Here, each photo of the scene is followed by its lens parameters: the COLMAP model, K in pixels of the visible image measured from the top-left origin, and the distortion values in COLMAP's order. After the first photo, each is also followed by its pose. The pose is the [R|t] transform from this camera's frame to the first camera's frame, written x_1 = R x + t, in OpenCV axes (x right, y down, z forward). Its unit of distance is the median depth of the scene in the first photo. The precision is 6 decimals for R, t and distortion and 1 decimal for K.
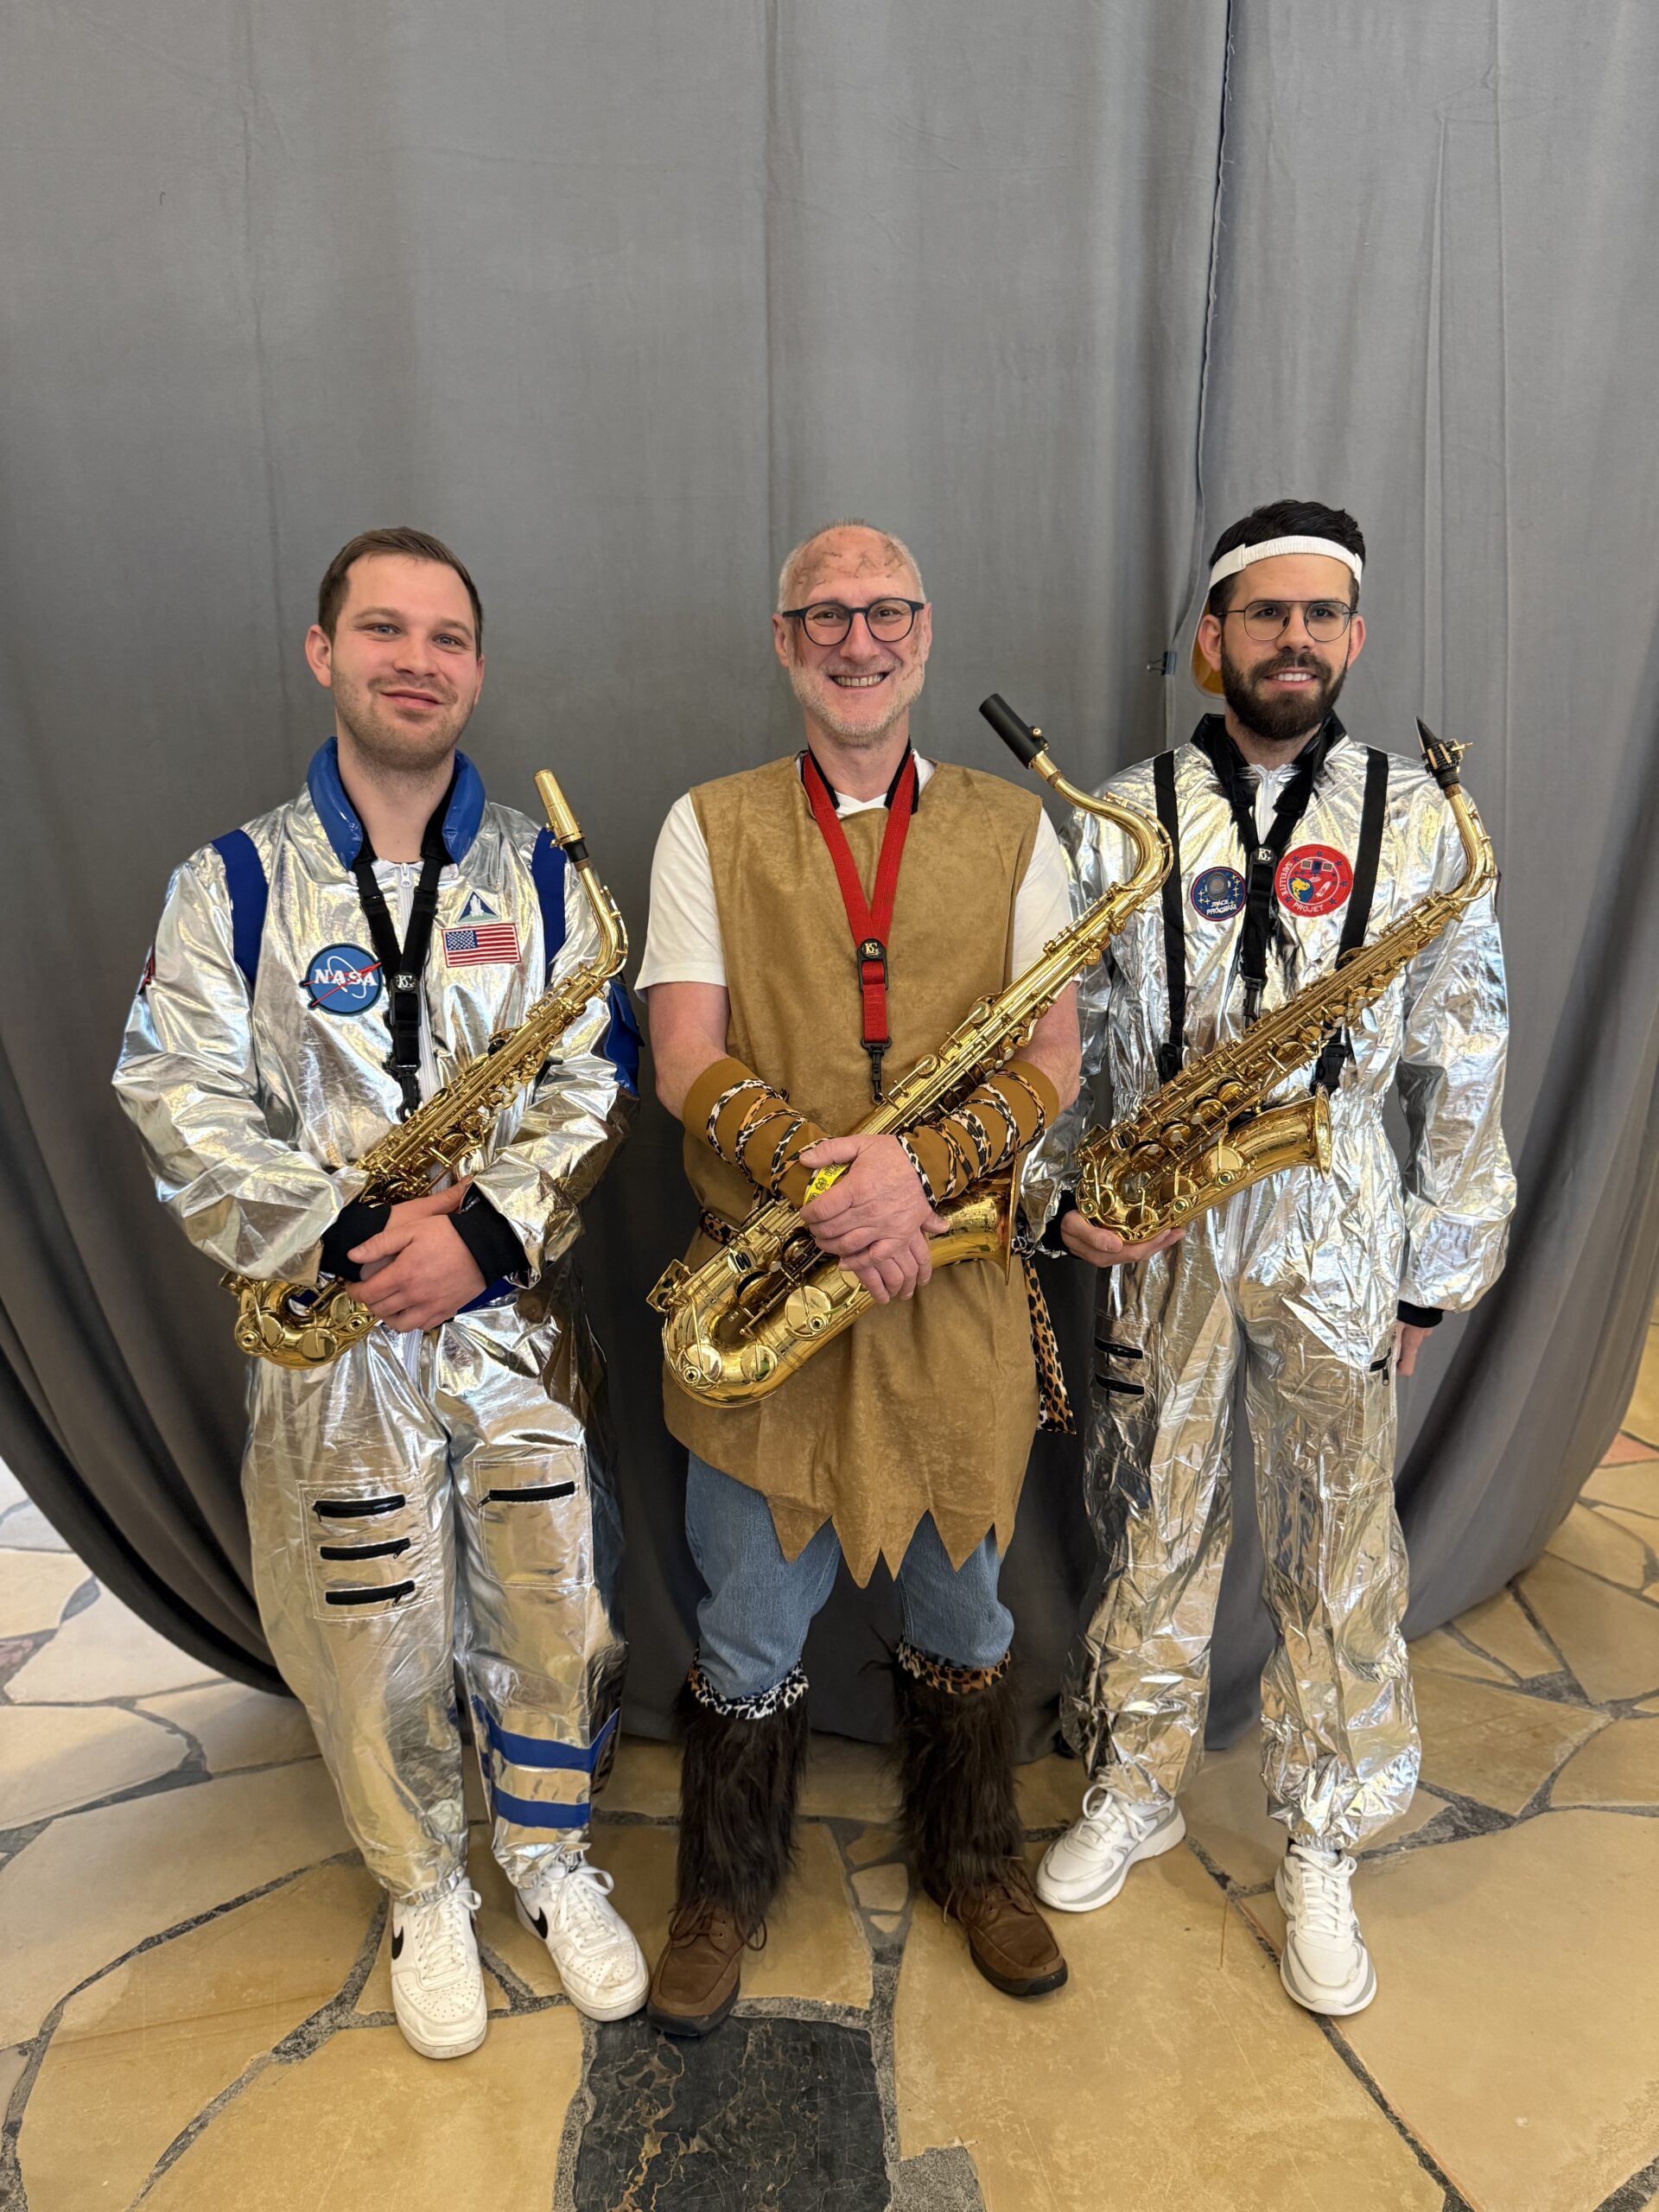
lens RADIAL K [[1571.6, 0, 821.8], [0, 1571.6, 1081.5], [0, 0, 1]] dist [-0.001394, -0.003172]
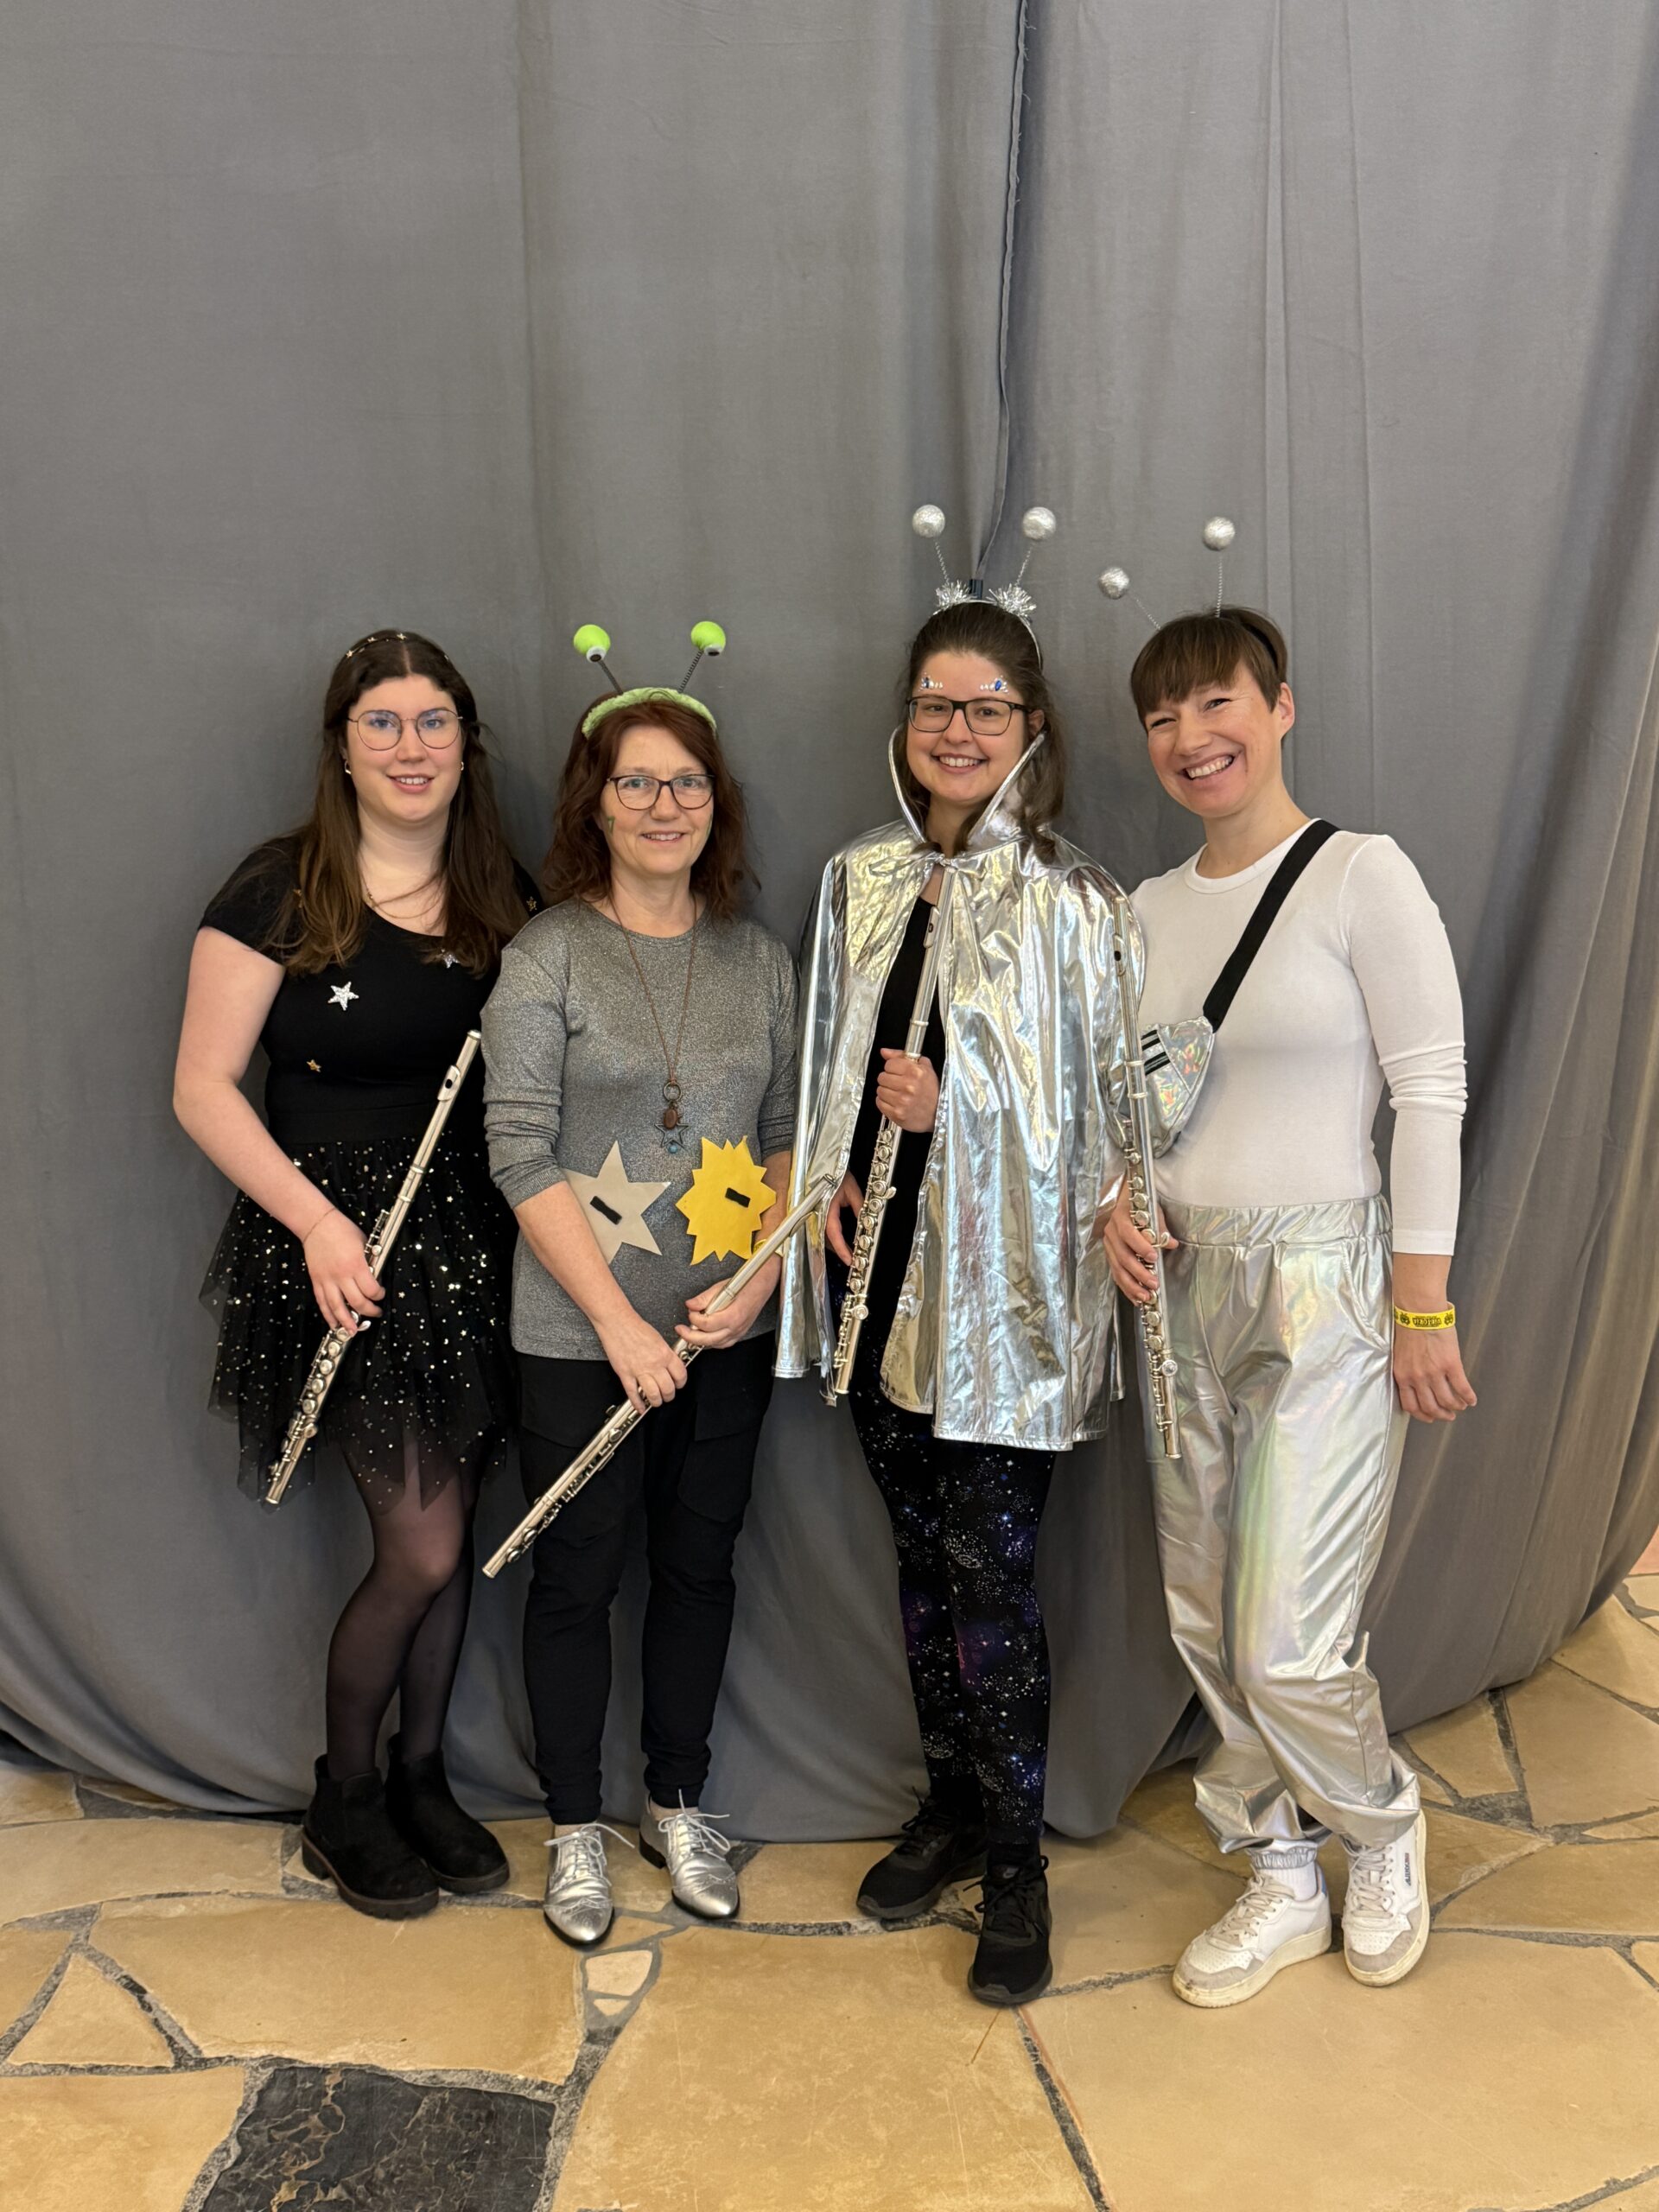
lens RADIAL K [[2214.7, 0, 817.5], [0, 2214.7, 1041.6], [0, 0, 1]] dist [-0.001124, 0.000000]
pose [[0.997286, 0.011975, -0.072646, 0.237480], [-0.014109, 0.999482, -0.028937, 0.027922], [0.072262, 0.029884, 0.996938, -0.244172]]
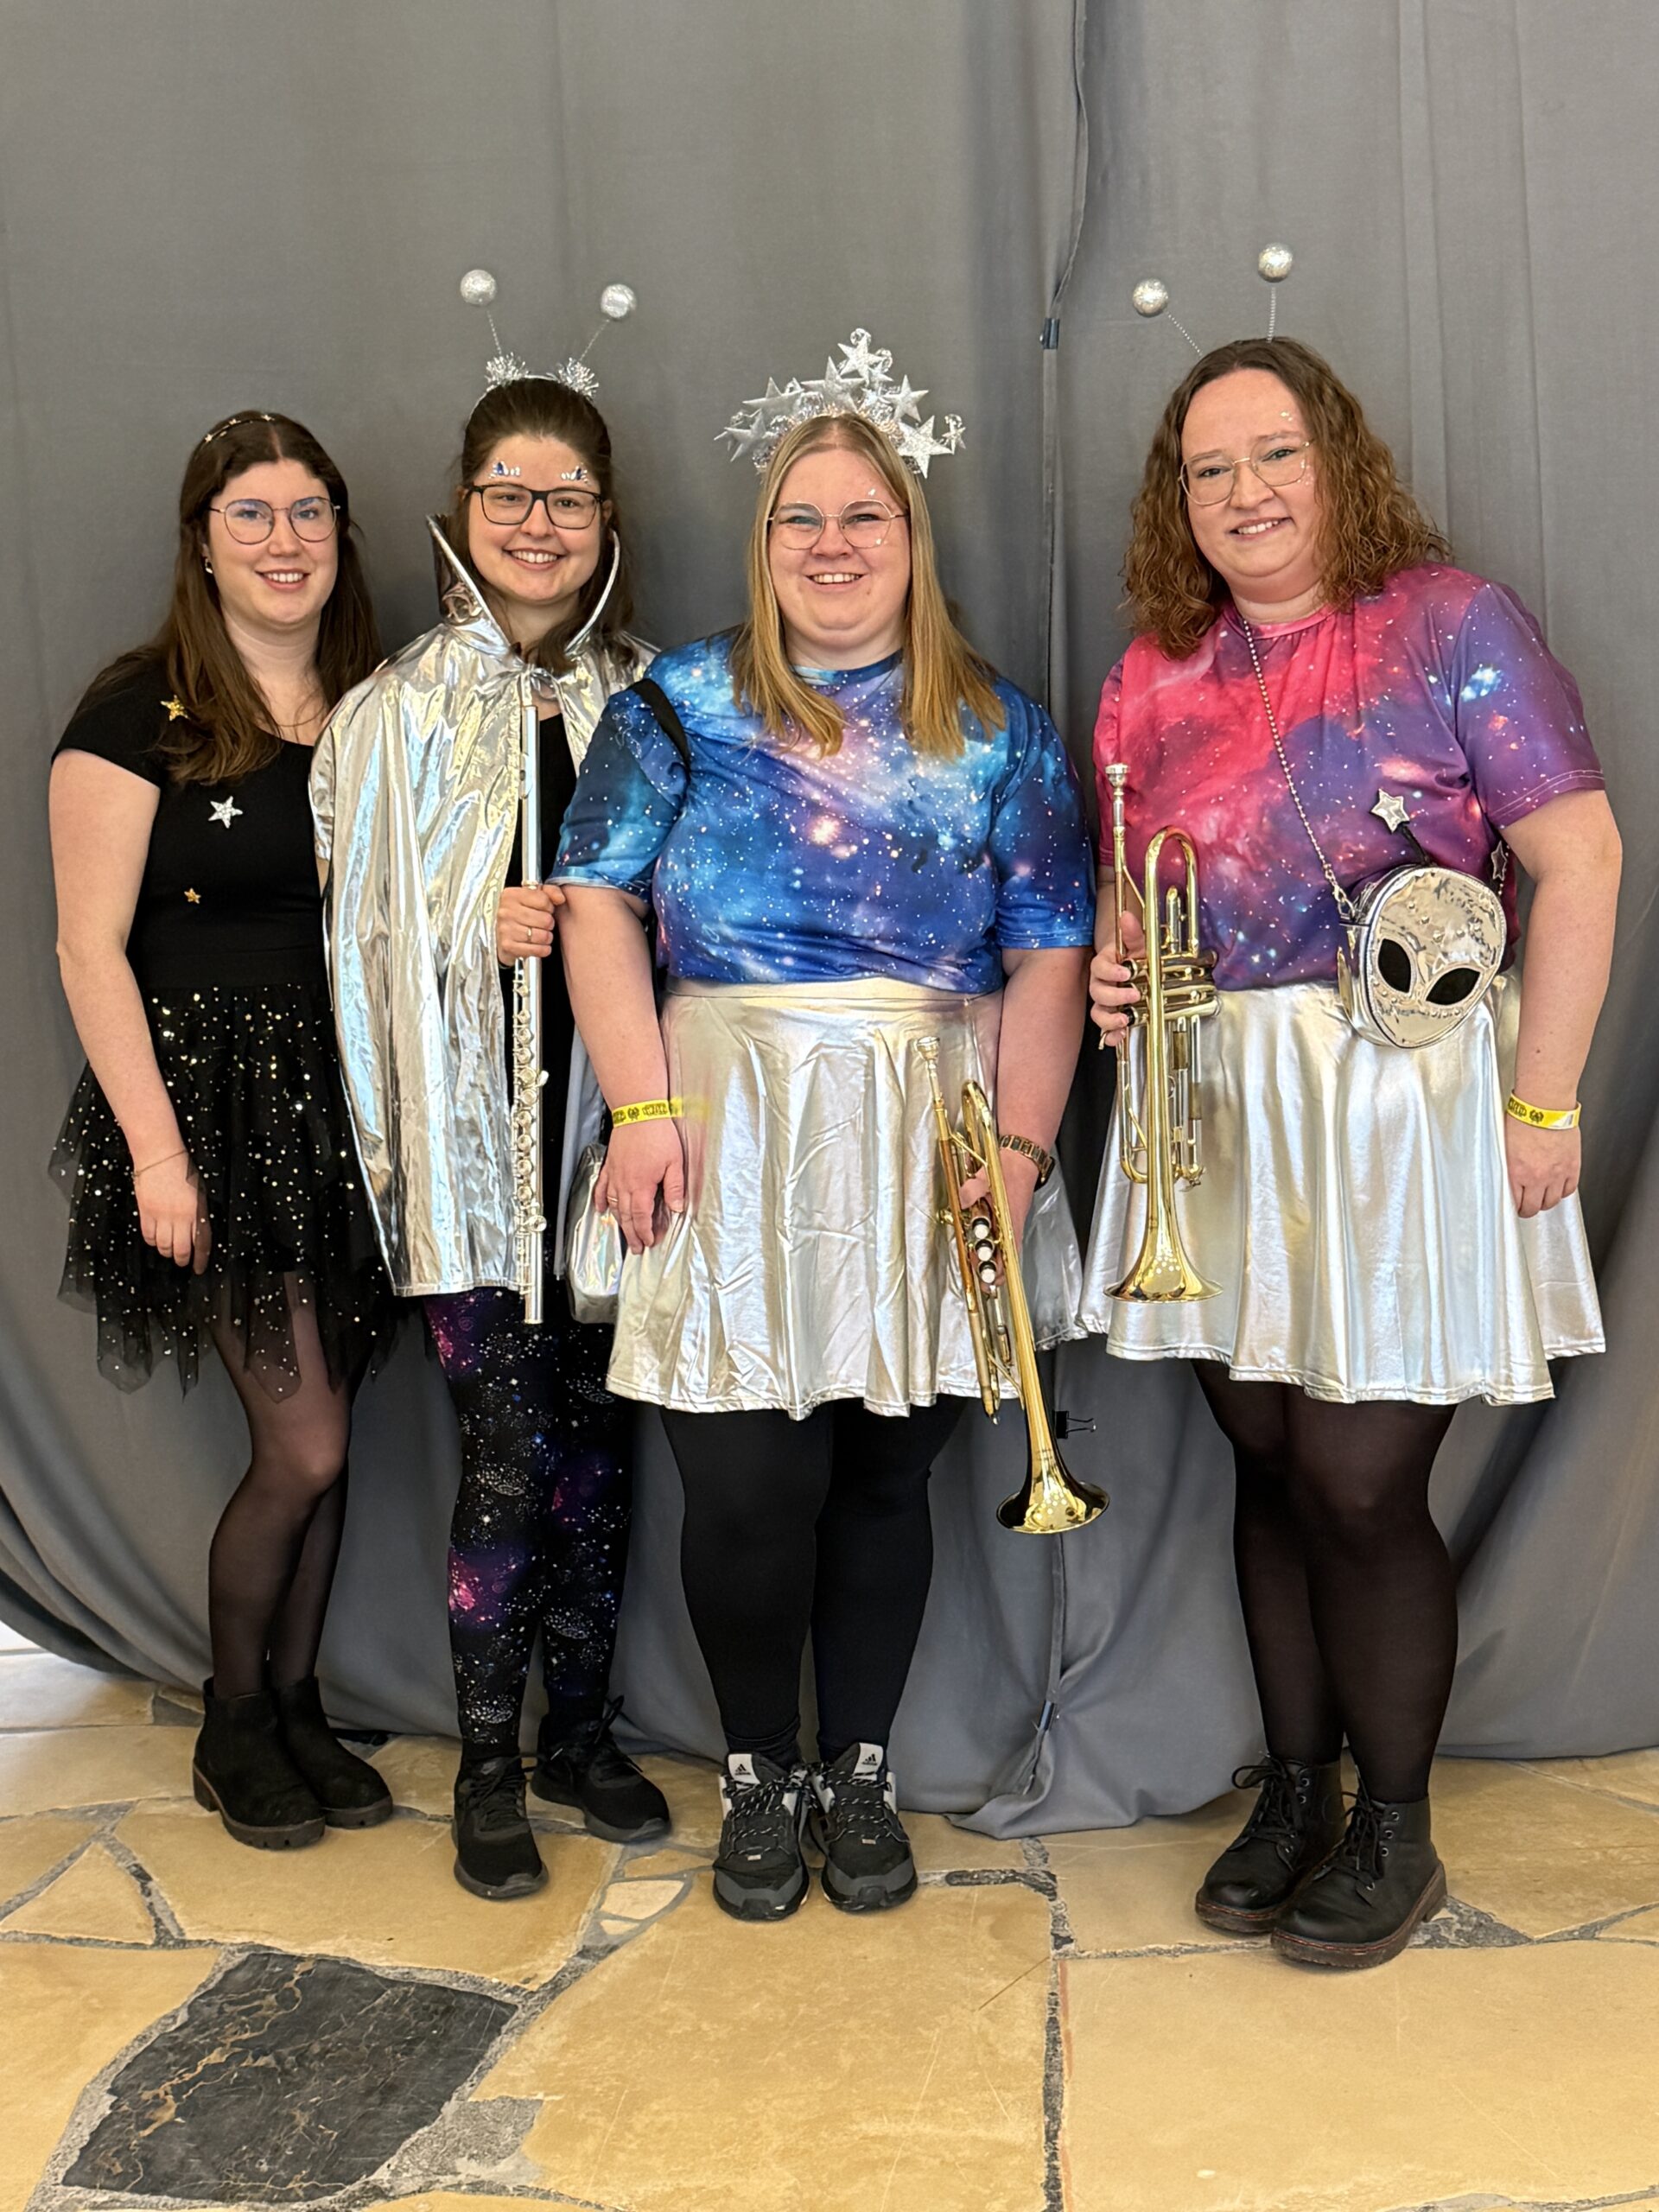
lens RADIAL K [[3105.0, 0, 837.2], [0, 3105.0, 1011.1], [0, 0, 1]] dist [0.073968, 0.000000]
pose [[0.950007, 0.022169, -0.311441, 0.622202], [-0.025521, 0.999652, -0.006691, 0.077067], [0.311184, 0.014305, 0.950242, -0.473280]]
